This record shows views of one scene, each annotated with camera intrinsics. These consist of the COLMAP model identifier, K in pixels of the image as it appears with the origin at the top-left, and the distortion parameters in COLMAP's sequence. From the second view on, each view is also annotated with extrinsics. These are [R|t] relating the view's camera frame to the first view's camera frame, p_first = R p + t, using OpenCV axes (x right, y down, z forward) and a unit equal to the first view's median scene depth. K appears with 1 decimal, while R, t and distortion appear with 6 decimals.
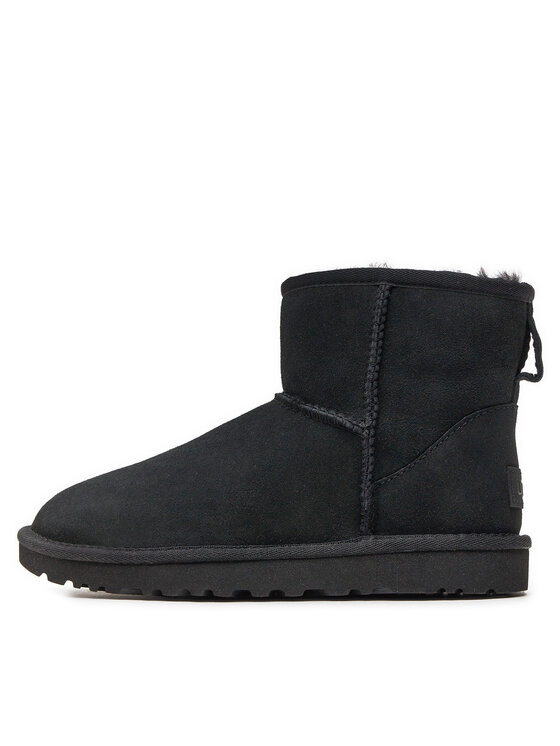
lens RADIAL K [[1397.9, 0, 280.9], [0, 1397.9, 373.4], [0, 0, 1]] dist [-0.069170, 0.000000]
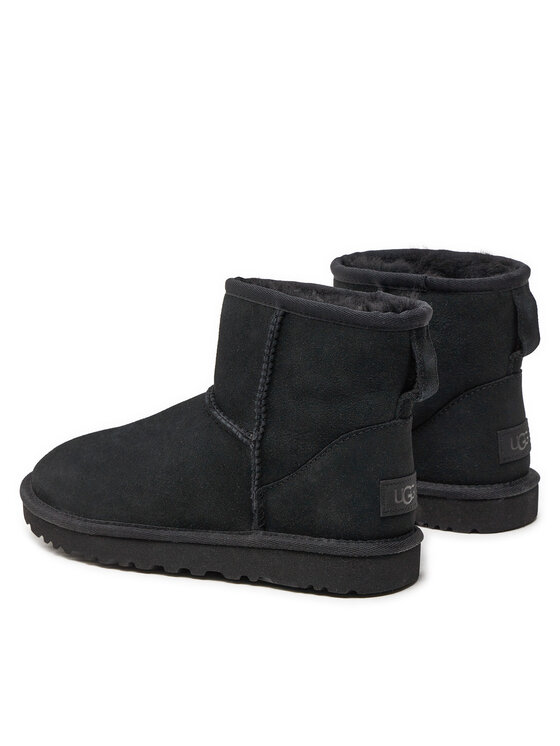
lens RADIAL K [[2204.5, 0, 279.5], [0, 2204.5, 373.2], [0, 0, 1]] dist [0.184094, 0.000000]
pose [[0.920092, 0.076598, -0.384139, 0.761338], [0.035075, 0.960642, 0.275566, -0.504772], [0.390128, -0.267020, 0.881193, -0.553193]]
